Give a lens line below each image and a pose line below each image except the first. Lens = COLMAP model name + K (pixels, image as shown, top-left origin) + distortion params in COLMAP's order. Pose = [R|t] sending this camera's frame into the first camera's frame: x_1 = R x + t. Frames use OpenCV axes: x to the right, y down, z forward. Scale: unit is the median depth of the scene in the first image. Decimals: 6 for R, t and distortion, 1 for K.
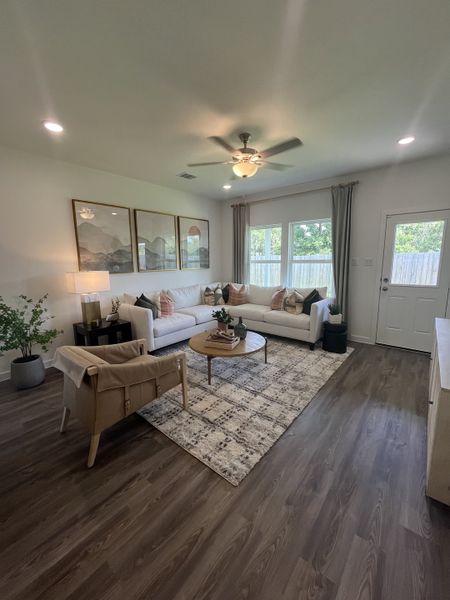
lens RADIAL K [[244.3, 0, 224.8], [0, 244.3, 296.3], [0, 0, 1]] dist [-0.000826, 0.000124]
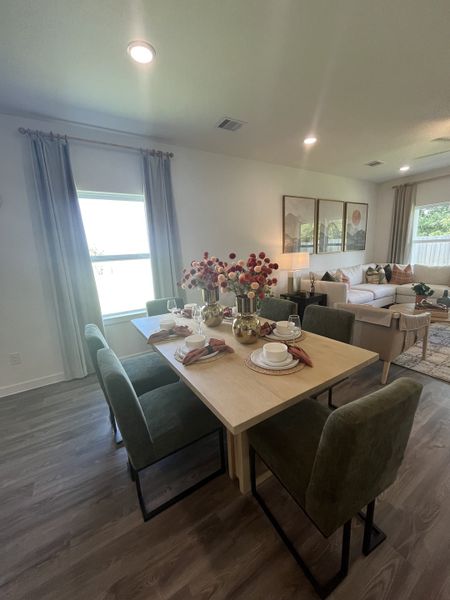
lens RADIAL K [[244.3, 0, 224.8], [0, 244.3, 296.3], [0, 0, 1]] dist [-0.000826, 0.000124]
pose [[0.953498, 0.024856, -0.300373, -0.357679], [-0.010108, 0.998670, 0.050554, 0.043022], [0.301231, -0.045167, 0.952481, -0.218266]]
